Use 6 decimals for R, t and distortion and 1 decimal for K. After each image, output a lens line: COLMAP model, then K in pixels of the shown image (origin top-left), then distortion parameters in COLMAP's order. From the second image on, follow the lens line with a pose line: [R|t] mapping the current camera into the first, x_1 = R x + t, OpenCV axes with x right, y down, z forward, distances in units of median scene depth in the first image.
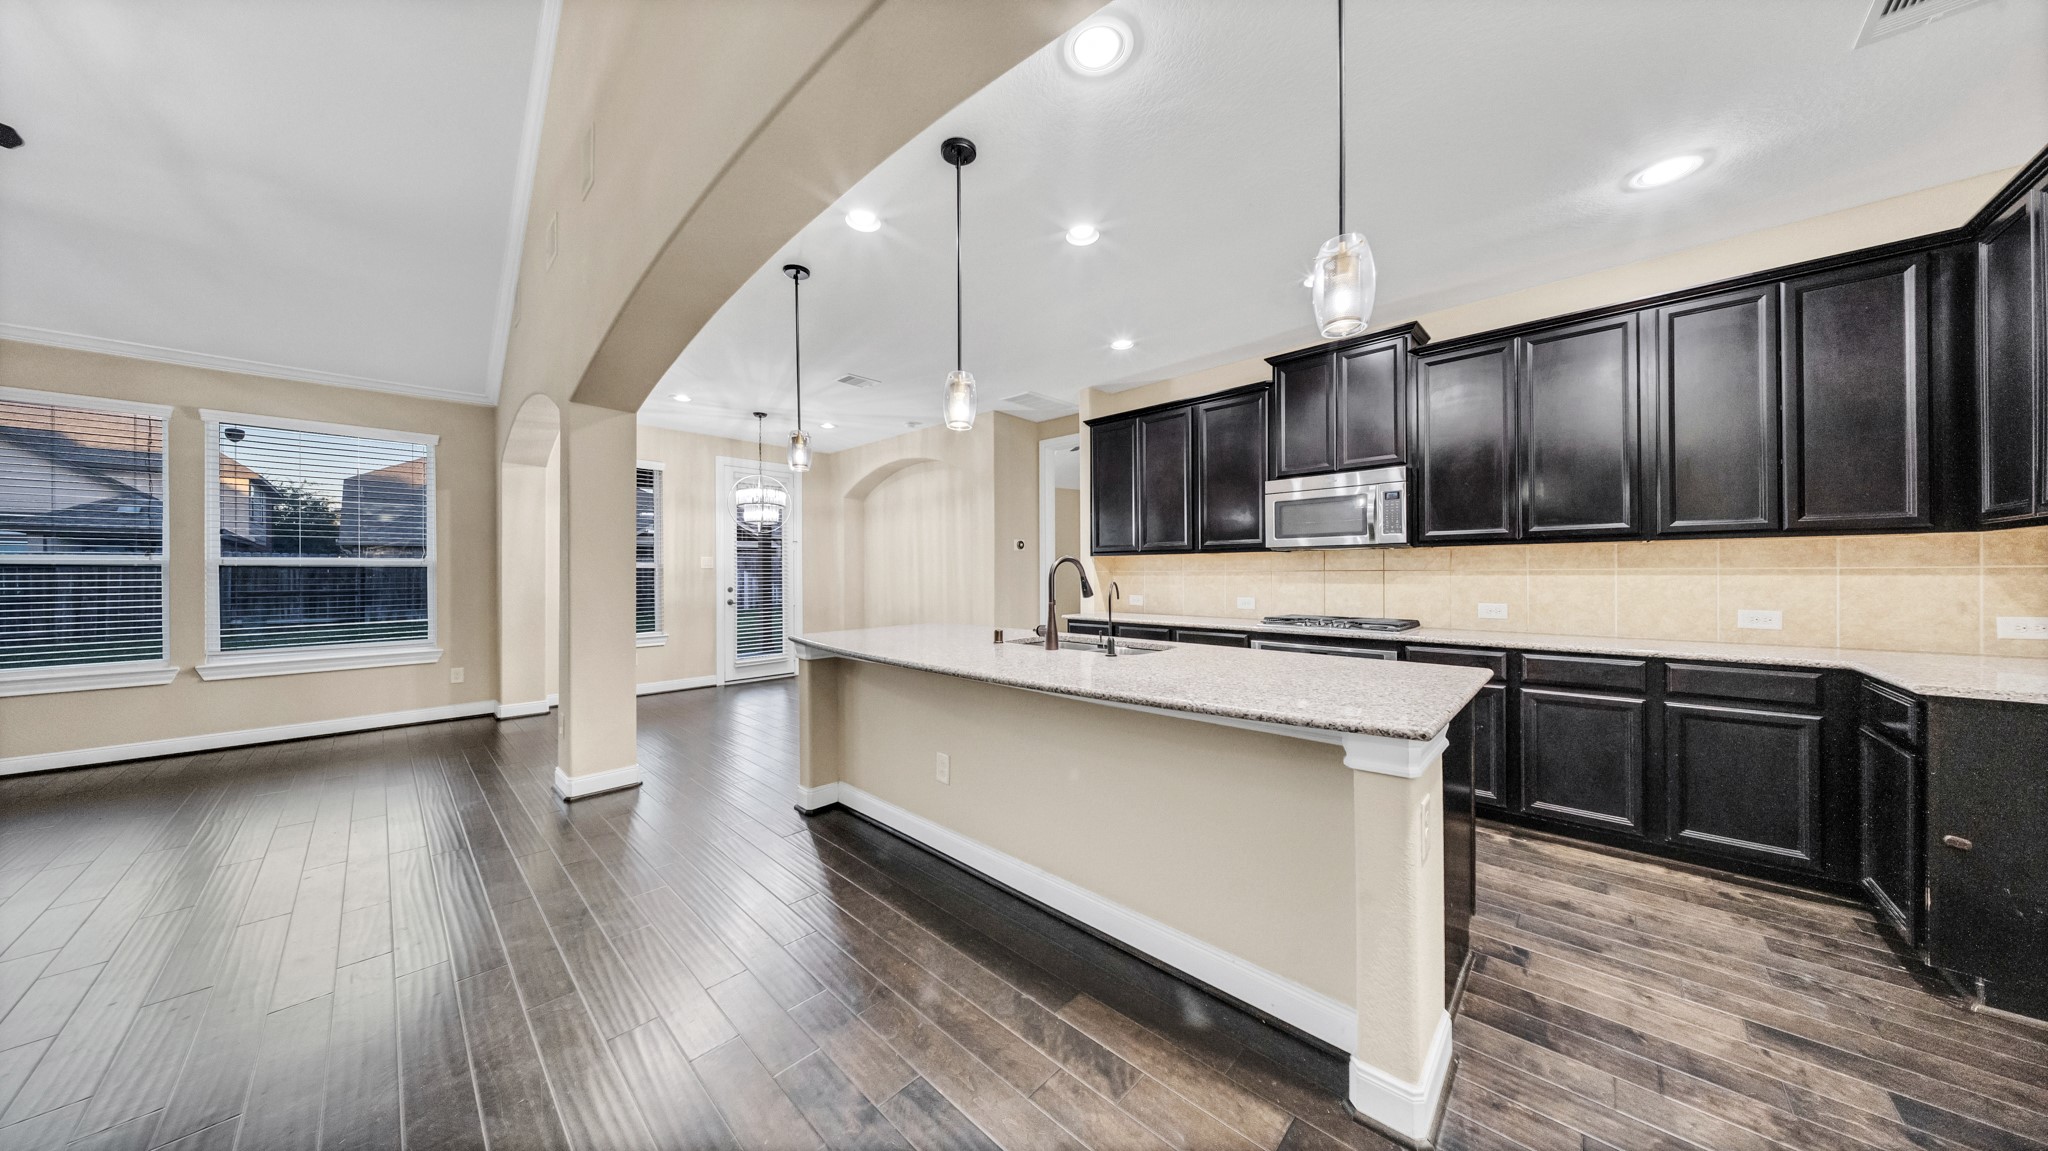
lens RADIAL K [[608.5, 0, 1032.9], [0, 608.5, 575.2], [0, 0, 1]] dist [0.000877, 0.000024]
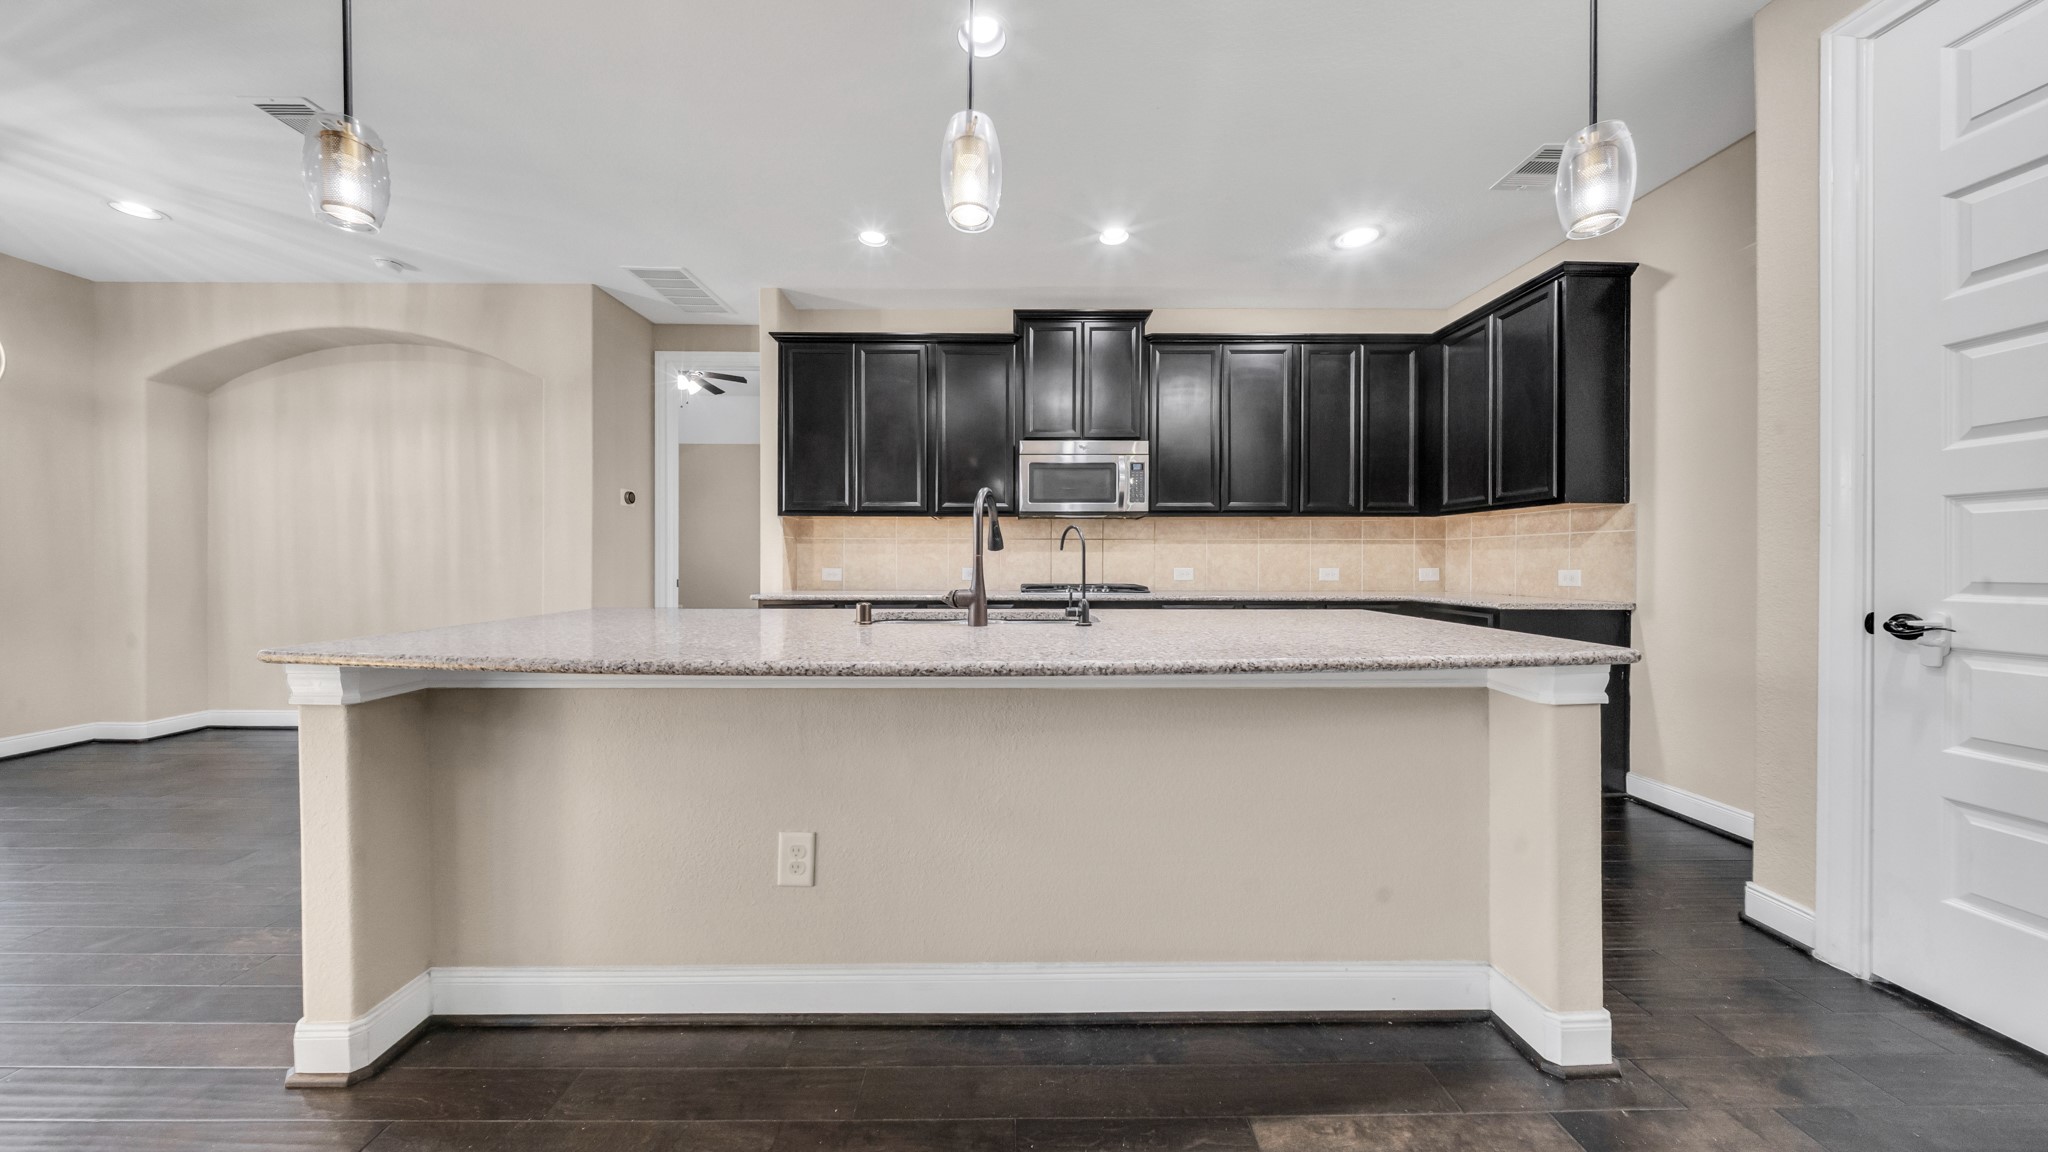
lens RADIAL K [[608.5, 0, 1022.4], [0, 608.5, 565.5], [0, 0, 1]] dist [0.000877, 0.000024]
pose [[0.730034, -0.000675, 0.683410, -0.279542], [-0.001421, 0.999996, 0.002506, 0.038702], [-0.683409, -0.002801, 0.730030, 0.345686]]
